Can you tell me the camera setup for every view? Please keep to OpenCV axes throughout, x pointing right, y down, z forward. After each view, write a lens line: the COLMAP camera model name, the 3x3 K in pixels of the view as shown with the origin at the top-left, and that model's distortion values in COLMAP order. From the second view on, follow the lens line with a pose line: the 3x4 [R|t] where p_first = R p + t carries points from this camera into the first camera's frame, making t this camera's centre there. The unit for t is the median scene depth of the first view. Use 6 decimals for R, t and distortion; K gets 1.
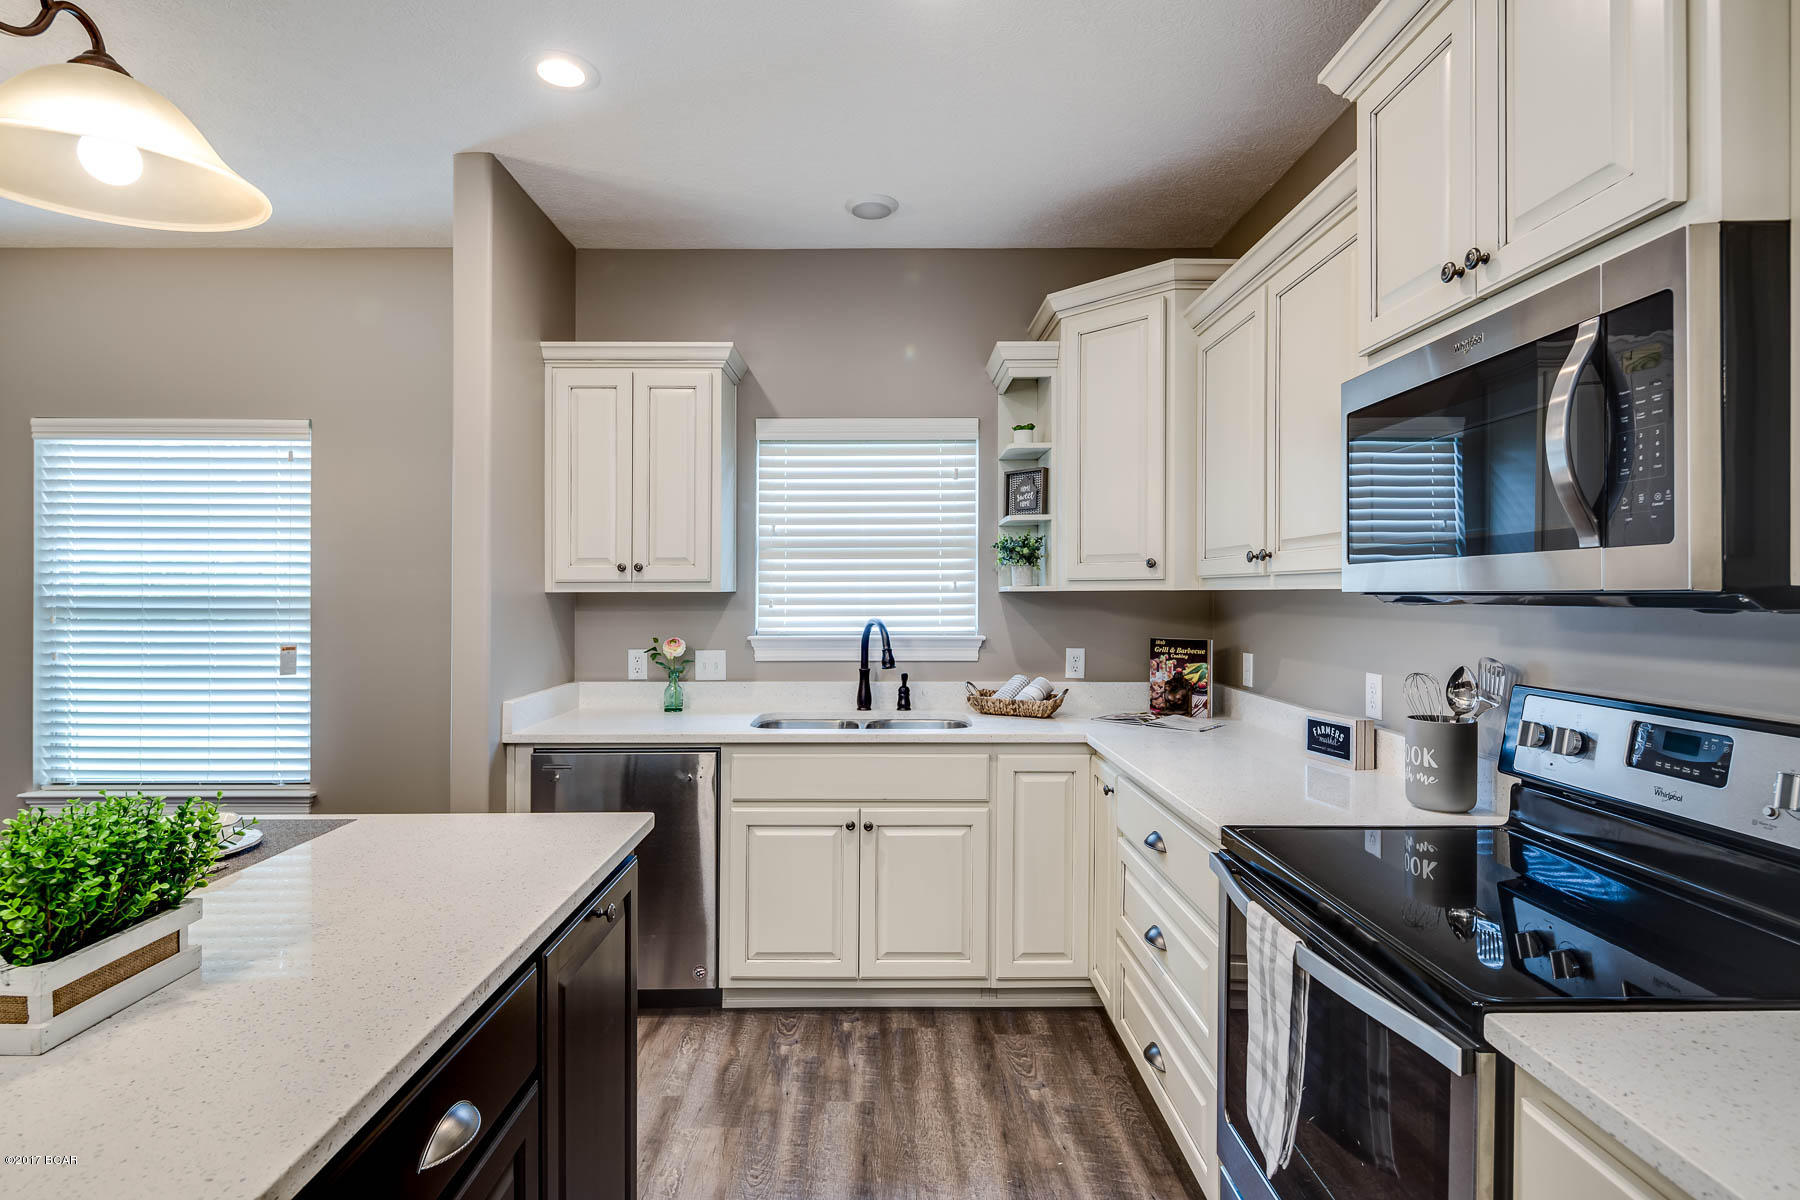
lens RADIAL K [[886.9, 0, 897.0], [0, 886.9, 584.4], [0, 0, 1]] dist [0.001311, -0.000595]
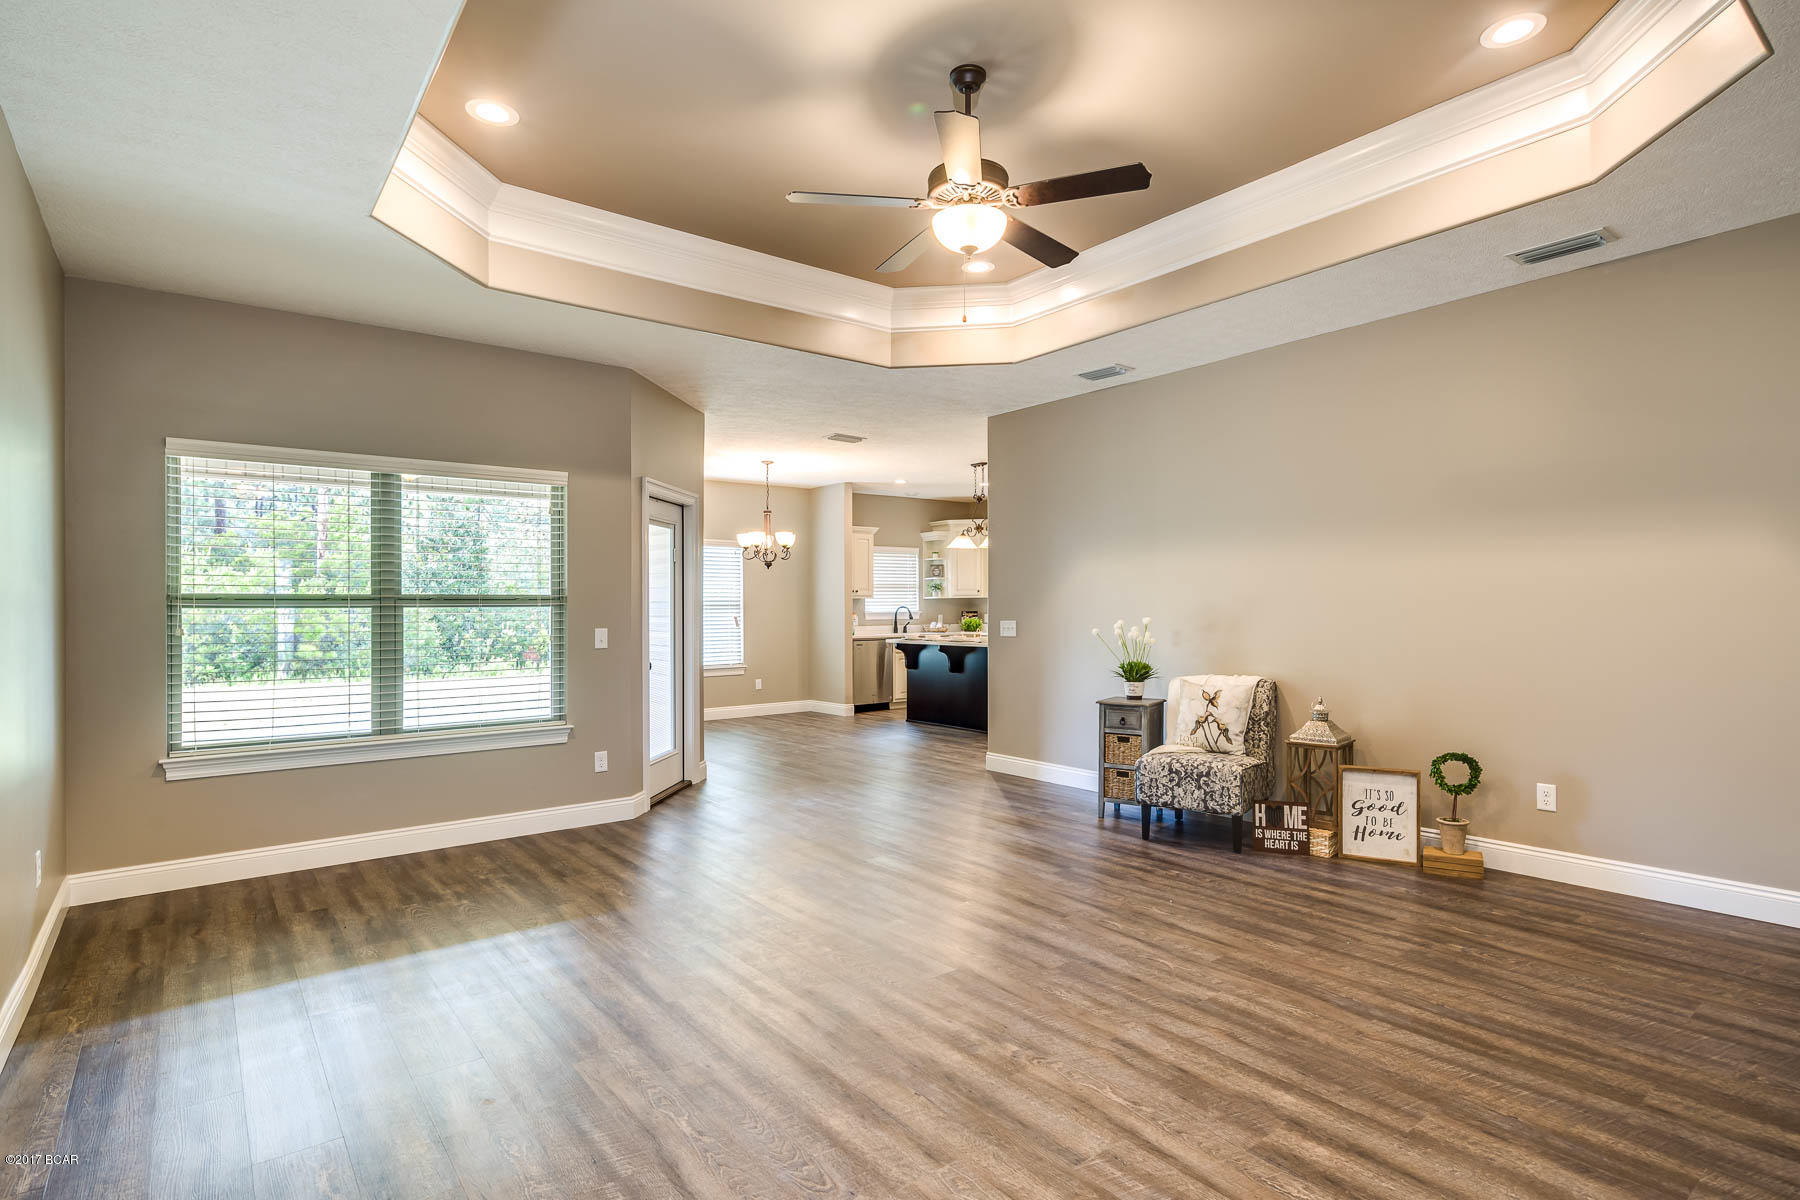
lens RADIAL K [[902.3, 0, 935.3], [0, 902.3, 615.9], [0, 0, 1]] dist [0.002460, -0.000074]
pose [[0.781336, -0.013478, 0.623965, -2.160249], [0.006874, 0.999892, 0.012990, 0.031191], [-0.624073, -0.005861, 0.781344, -1.876933]]
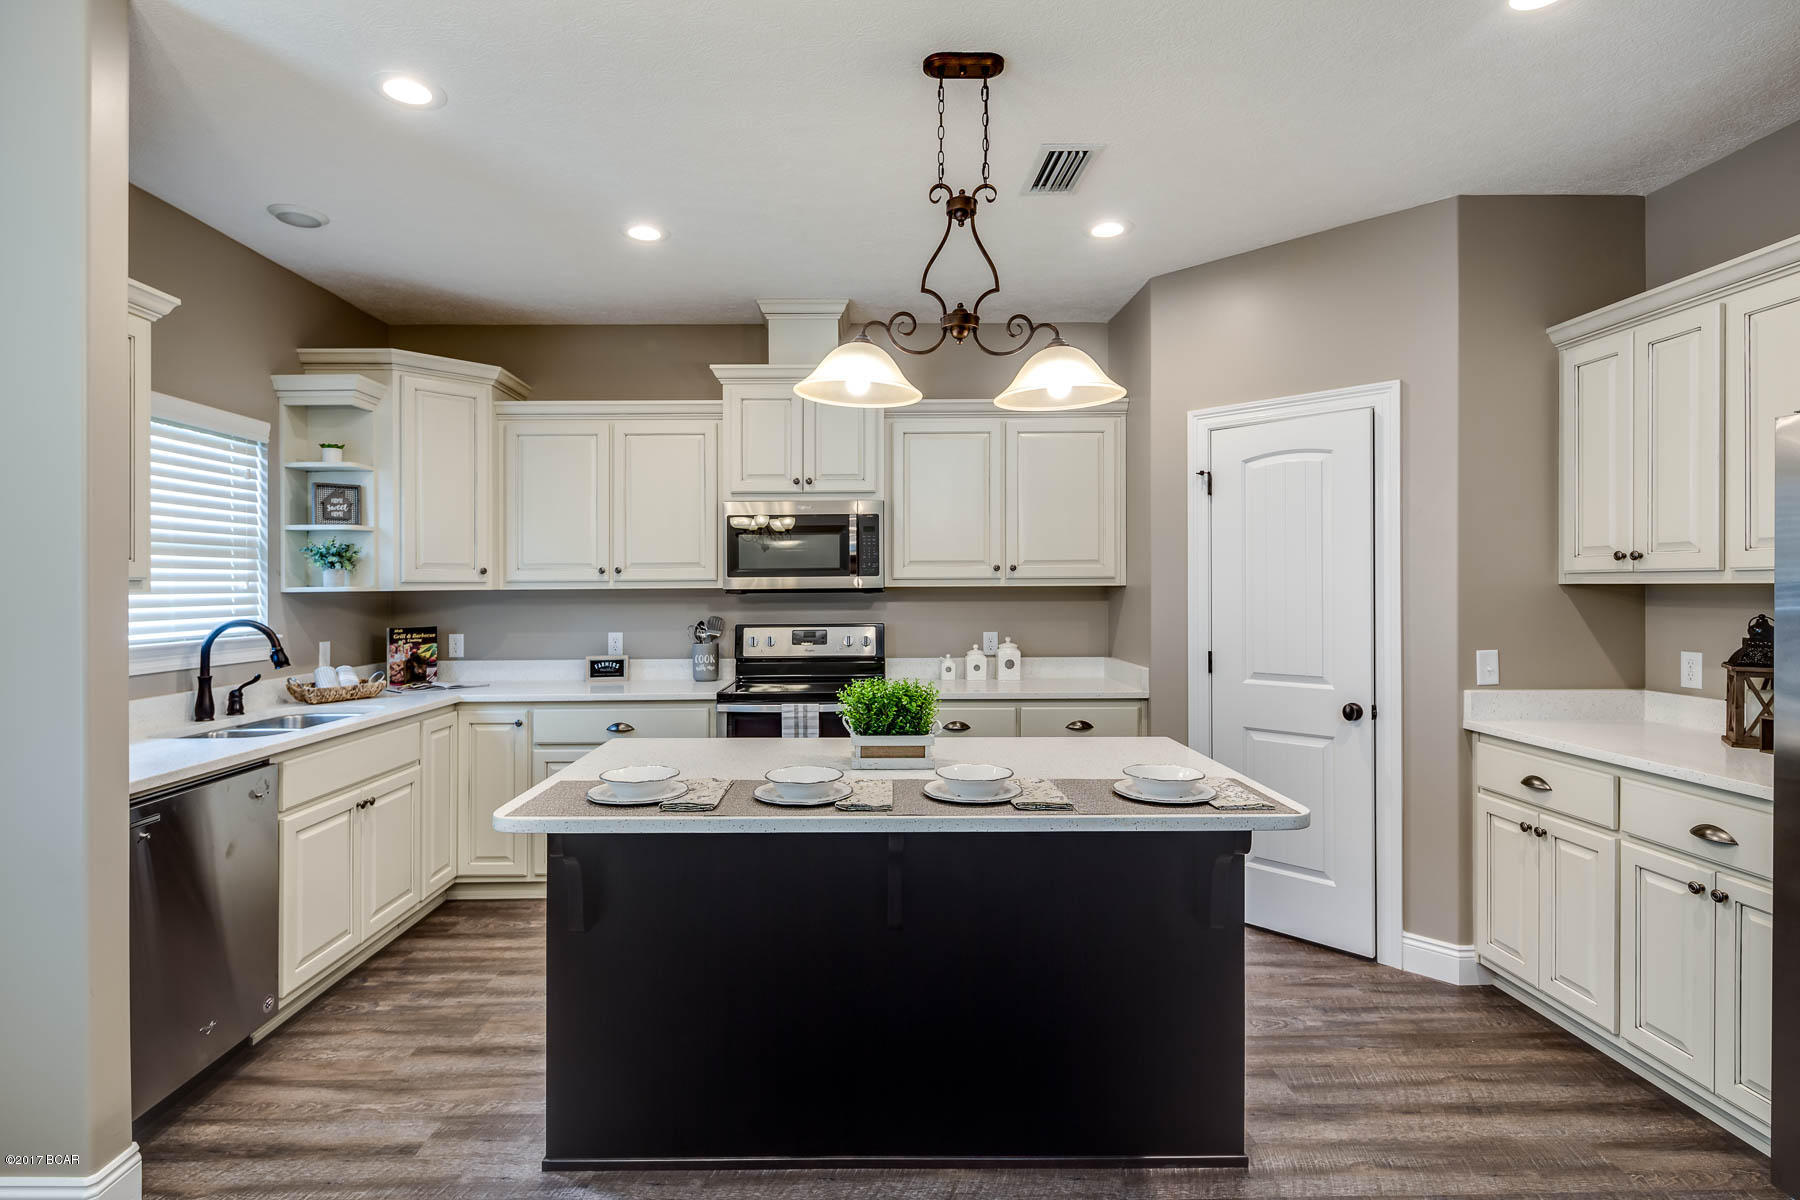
lens RADIAL K [[894.7, 0, 861.2], [0, 894.7, 591.2], [0, 0, 1]] dist [0.001757, -0.000934]
pose [[0.003126, -0.003124, 0.999990, -0.995642], [-0.001576, 0.999994, 0.003129, 0.002919], [-0.999994, -0.001586, 0.003121, 0.327143]]
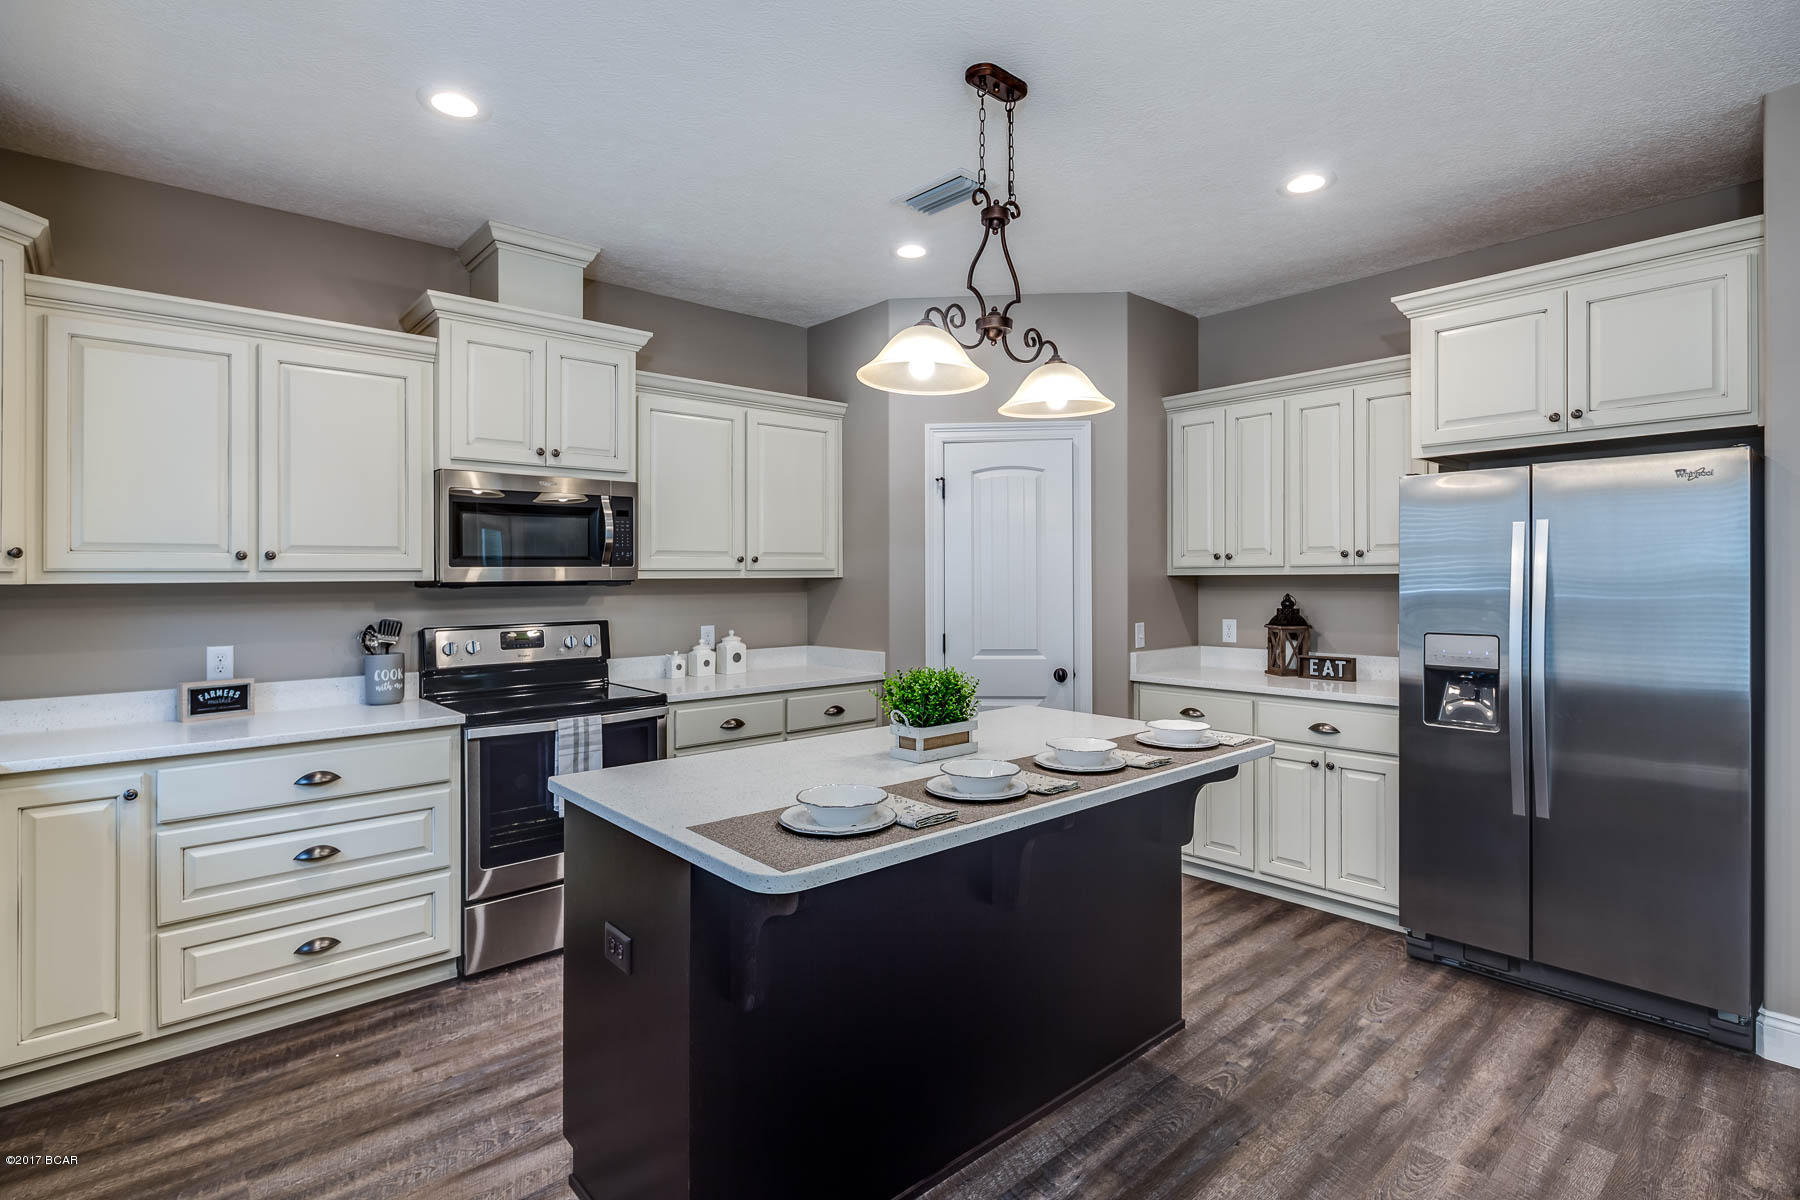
lens RADIAL K [[886.9, 0, 897.0], [0, 886.9, 584.4], [0, 0, 1]] dist [0.001311, -0.000595]
pose [[-0.658558, 0.000643, 0.752529, -0.794753], [0.003374, 0.999992, 0.002098, 0.006535], [-0.752522, 0.003920, -0.658555, 0.788691]]
